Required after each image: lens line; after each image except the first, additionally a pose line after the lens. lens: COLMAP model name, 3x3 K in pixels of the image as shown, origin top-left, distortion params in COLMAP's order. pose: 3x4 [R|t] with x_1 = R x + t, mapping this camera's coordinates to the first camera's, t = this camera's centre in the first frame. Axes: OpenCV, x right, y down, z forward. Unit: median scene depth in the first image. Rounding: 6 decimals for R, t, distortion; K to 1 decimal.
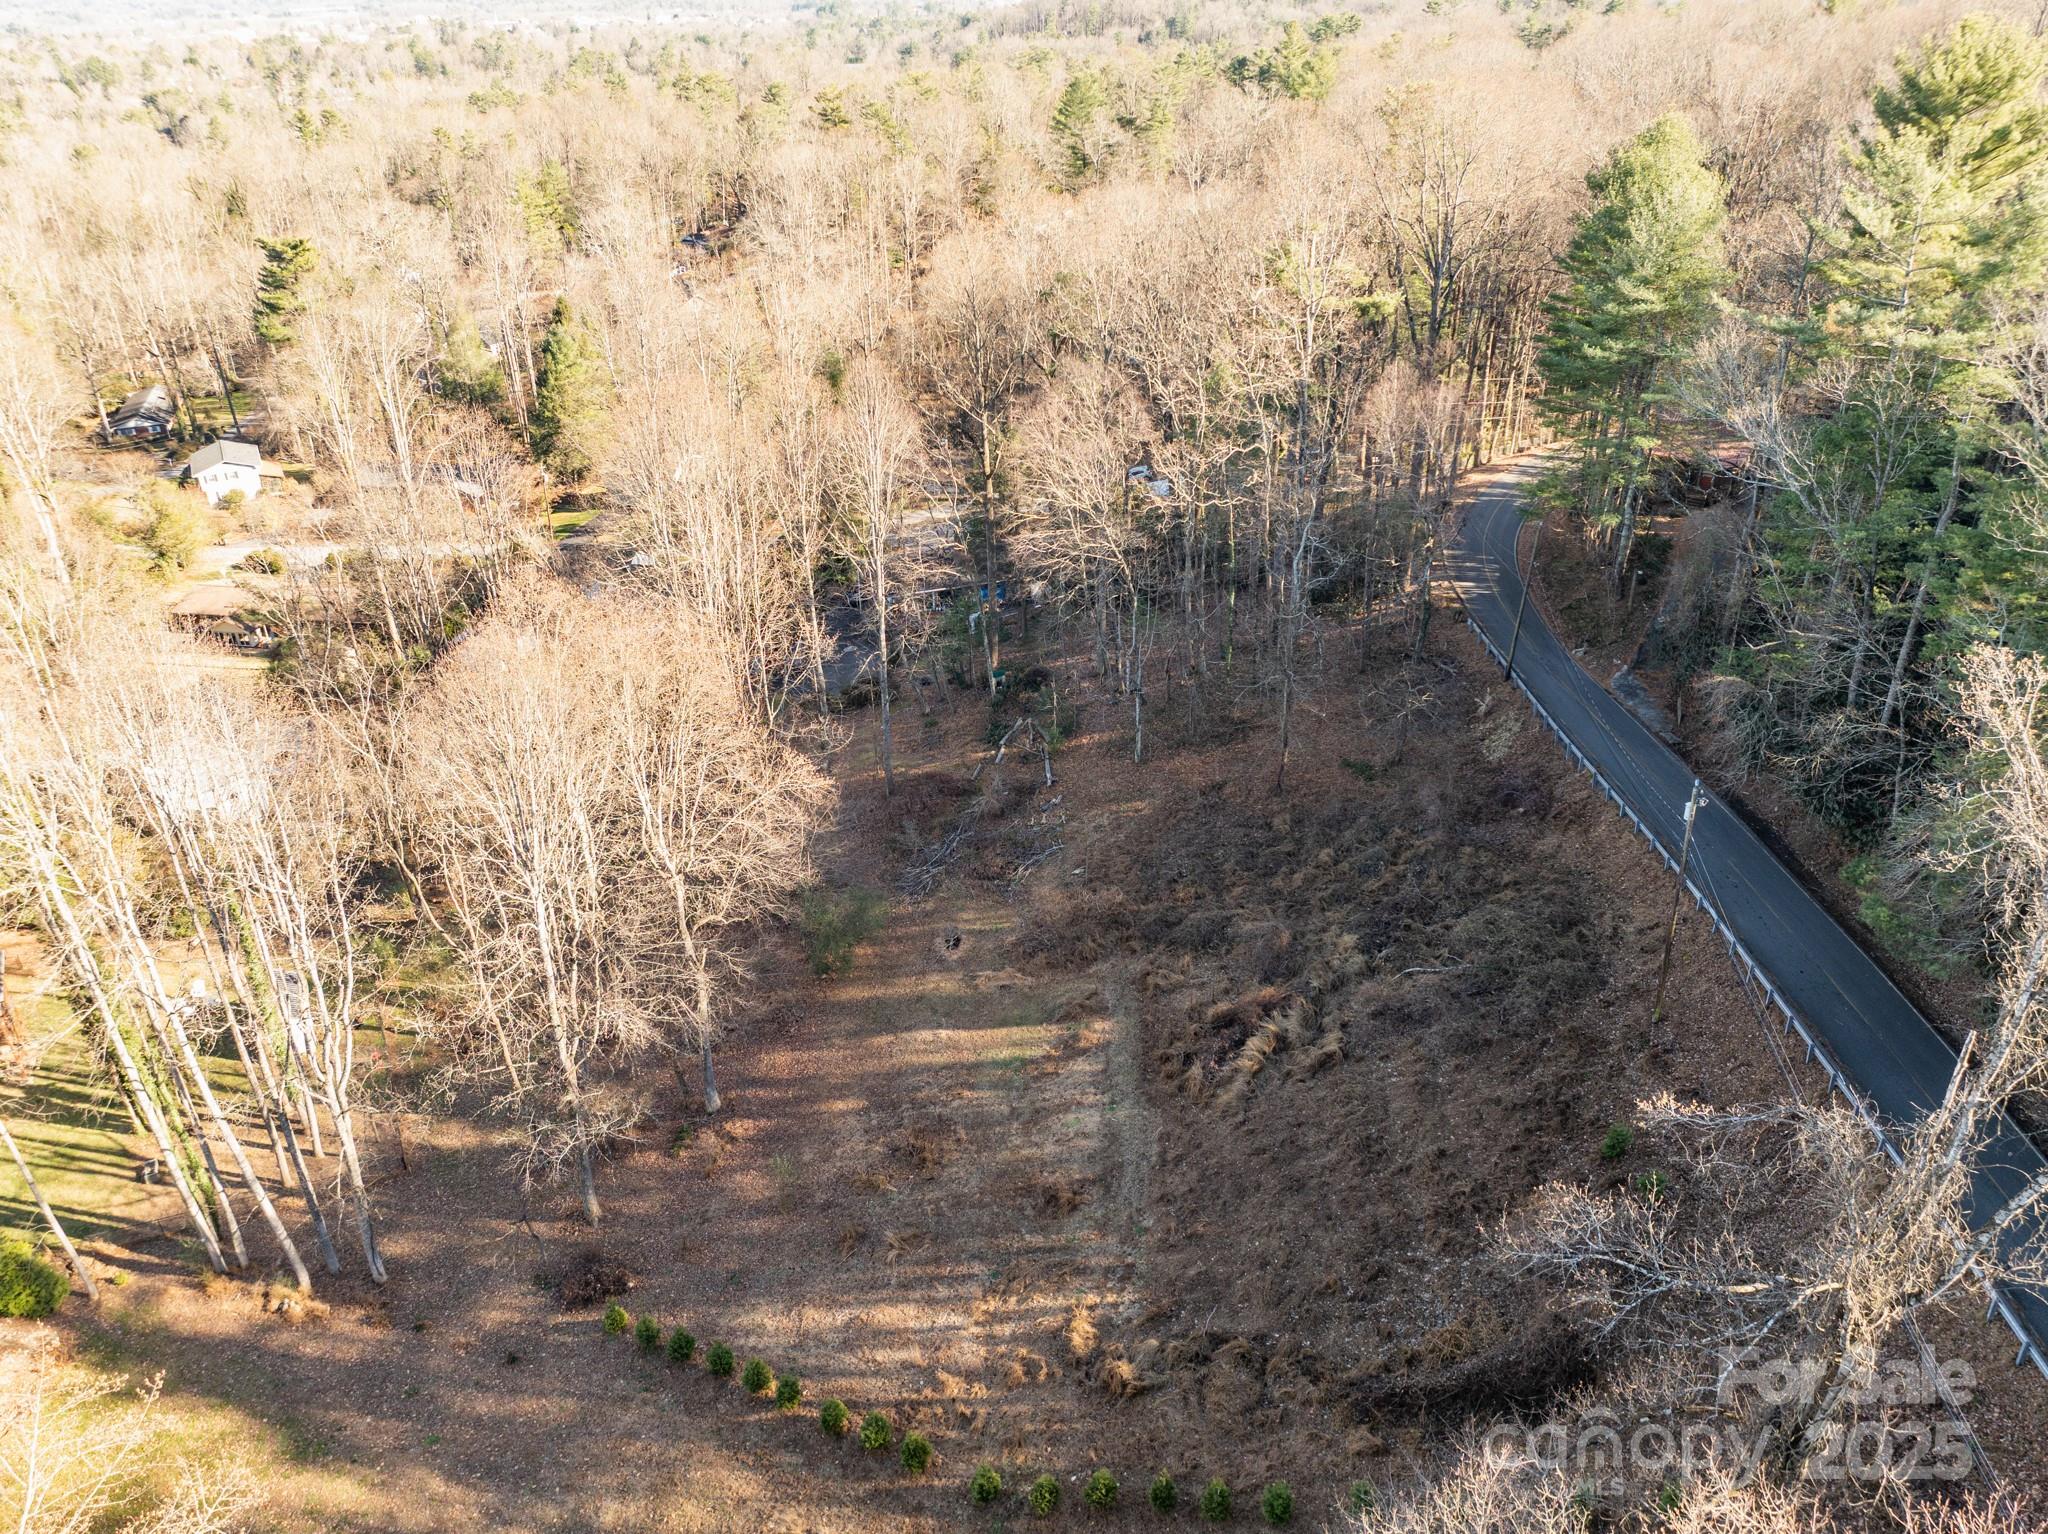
lens RADIAL K [[1466.9, 0, 1012.7], [0, 1466.9, 752.4], [0, 0, 1]] dist [-0.047954, 0.023013]
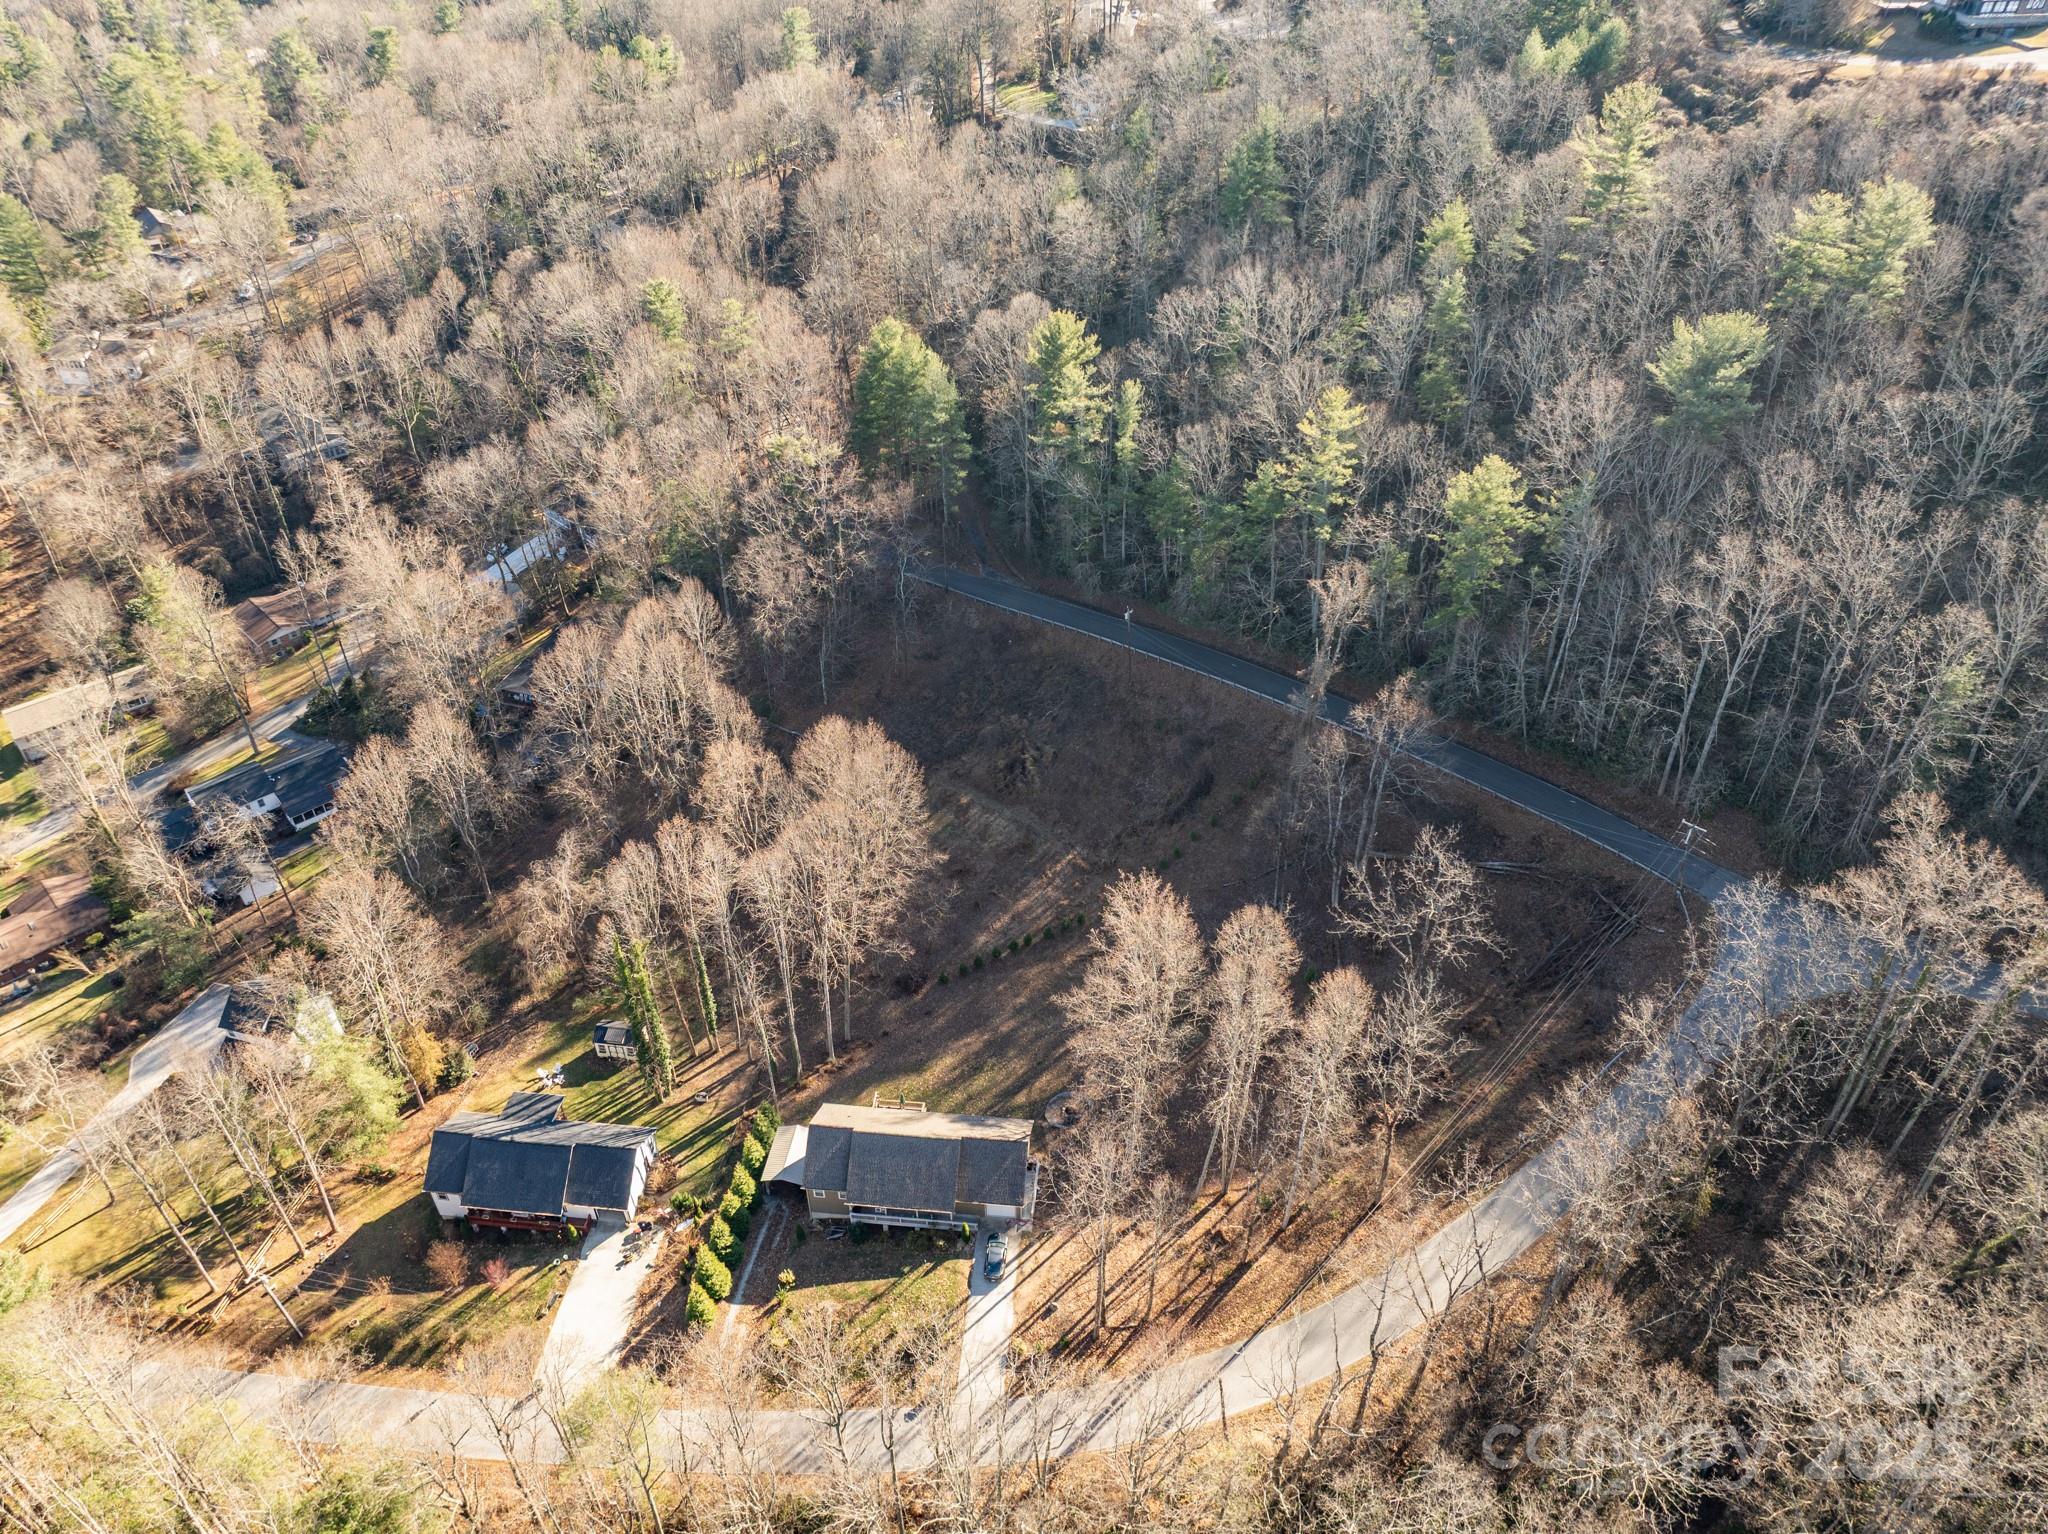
lens RADIAL K [[1466.9, 0, 1026.8], [0, 1466.9, 776.3], [0, 0, 1]] dist [-0.047954, 0.023013]
pose [[0.595456, -0.490719, 0.636103, -1.504548], [0.389129, 0.868867, 0.306021, -0.582524], [-0.702859, 0.065304, 0.708325, -0.846857]]
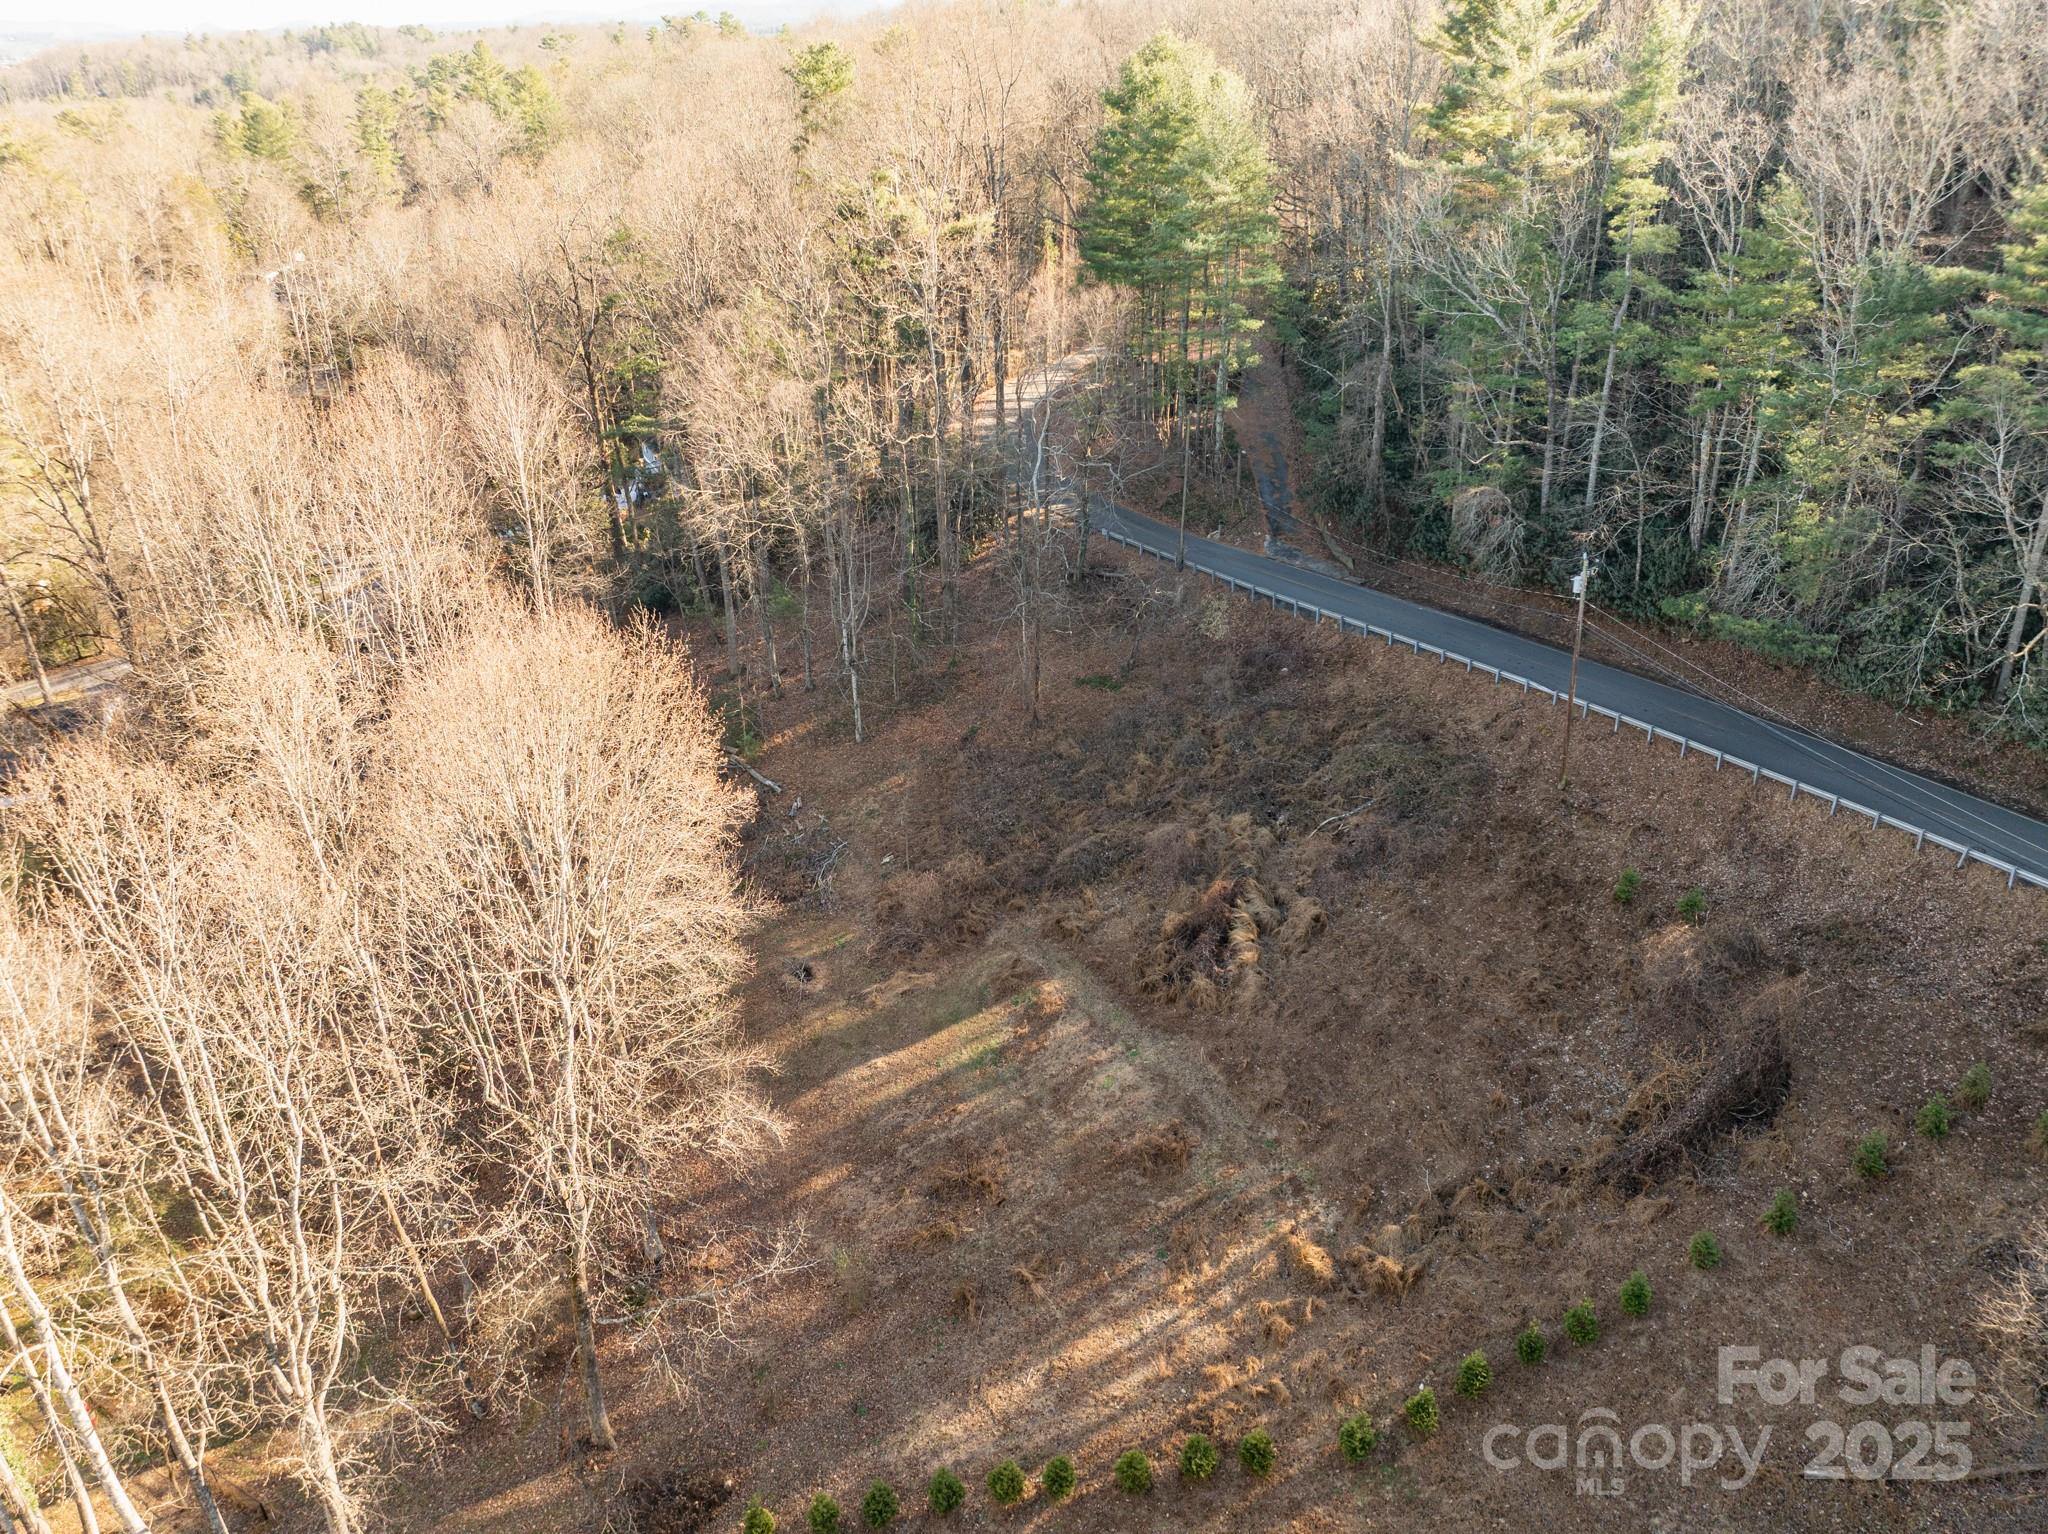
lens RADIAL K [[1466.9, 0, 1022.4], [0, 1466.9, 767.3], [0, 0, 1]] dist [-0.047954, 0.023013]
pose [[0.829544, -0.253804, 0.497434, -0.403427], [0.266903, 0.962622, 0.046056, 0.009270], [-0.490530, 0.094561, 0.866279, 0.222582]]
